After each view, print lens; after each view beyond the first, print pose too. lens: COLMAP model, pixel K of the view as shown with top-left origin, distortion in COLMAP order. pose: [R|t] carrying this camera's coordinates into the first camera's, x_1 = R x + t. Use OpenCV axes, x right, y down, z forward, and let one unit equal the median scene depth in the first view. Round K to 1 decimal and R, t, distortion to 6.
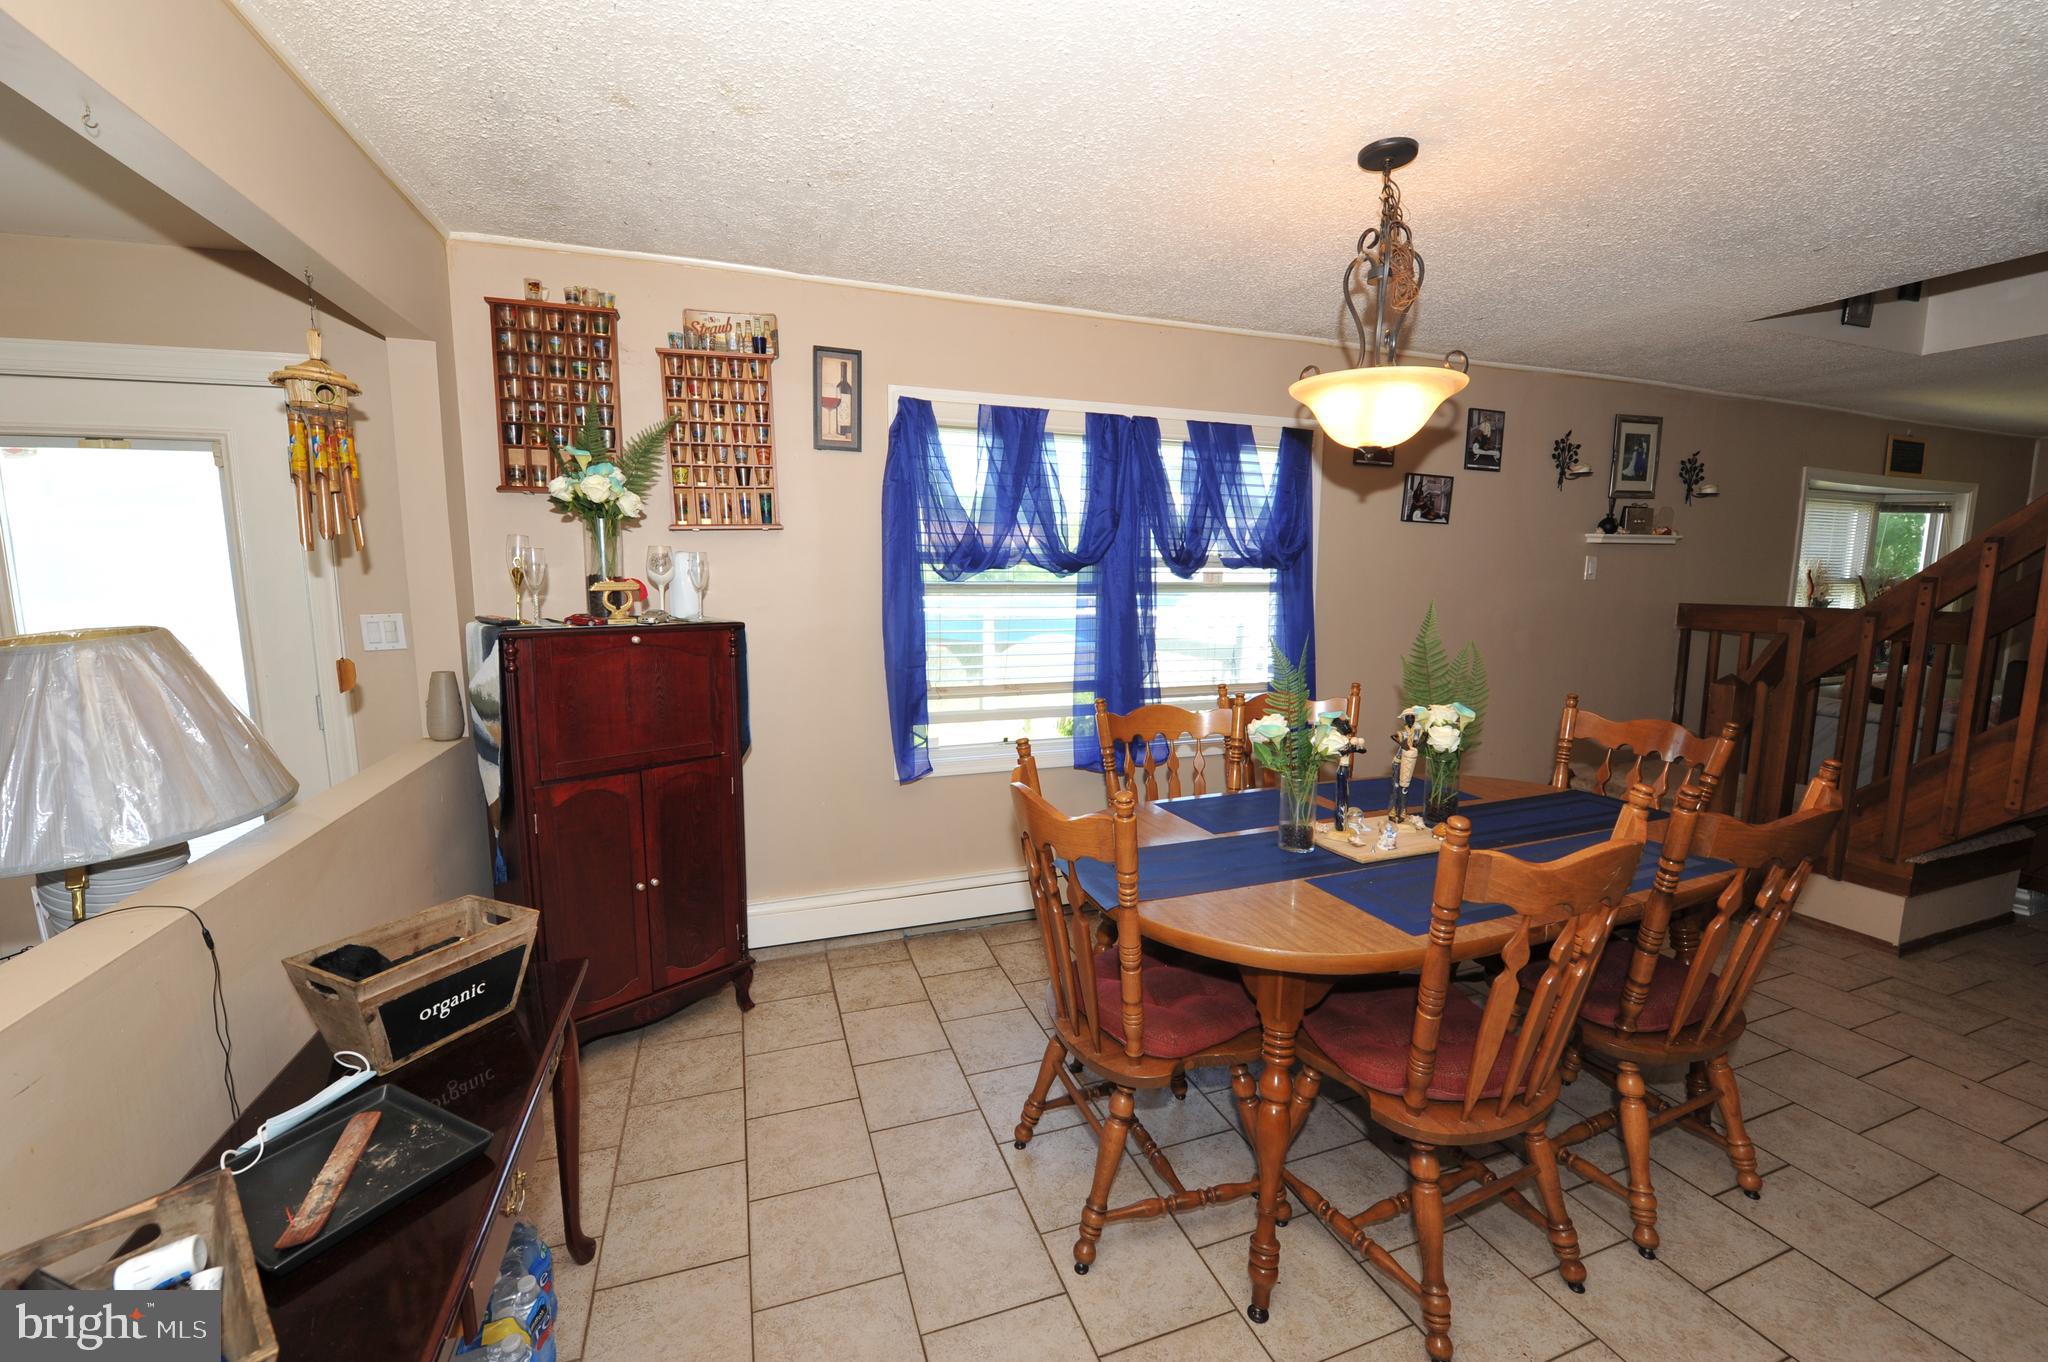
lens RADIAL K [[818.4, 0, 1025.8], [0, 818.4, 684.8], [0, 0, 1]] dist [-0.019862, -0.000016]
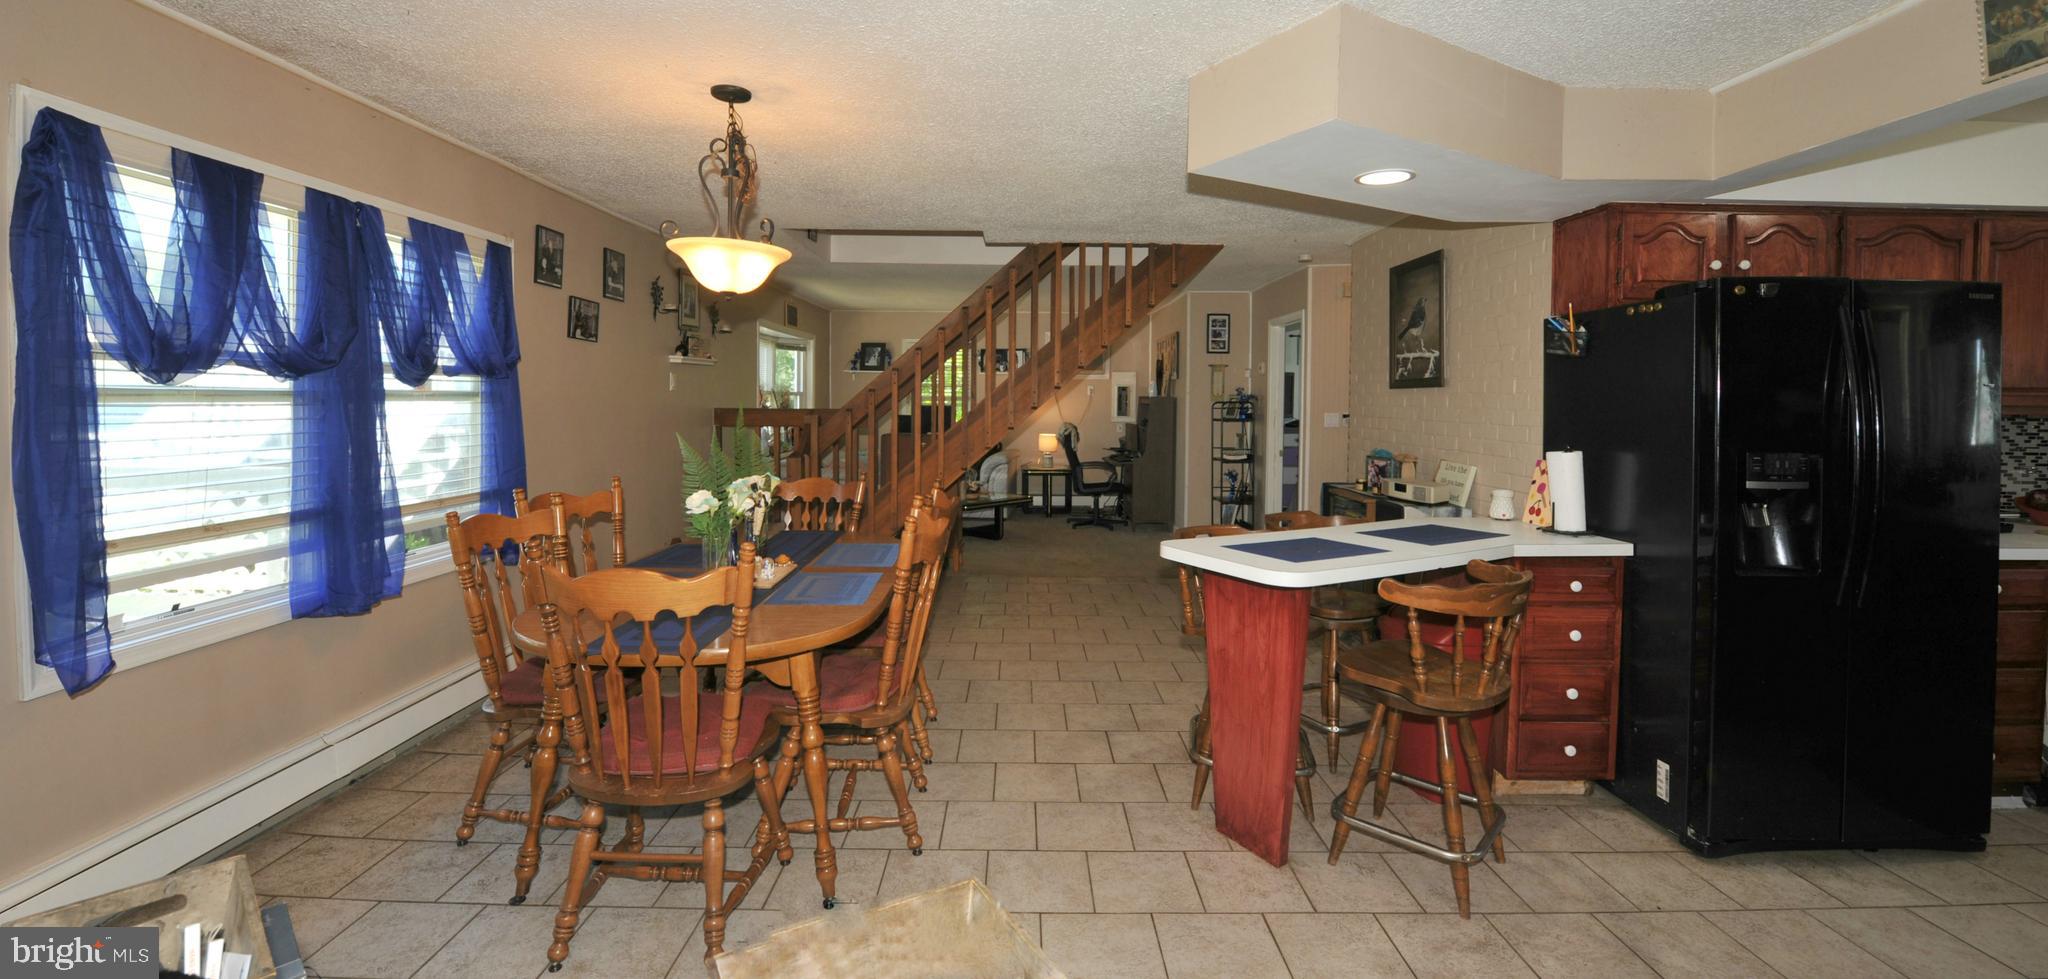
lens RADIAL K [[814.7, 0, 1022.8], [0, 814.7, 427.3], [0, 0, 1]] dist [-0.000427, -0.000037]
pose [[0.337491, -0.034073, 0.940712, -0.464576], [0.117076, 0.993105, -0.006031, 0.002446], [-0.934020, 0.112170, 0.339153, 0.054576]]
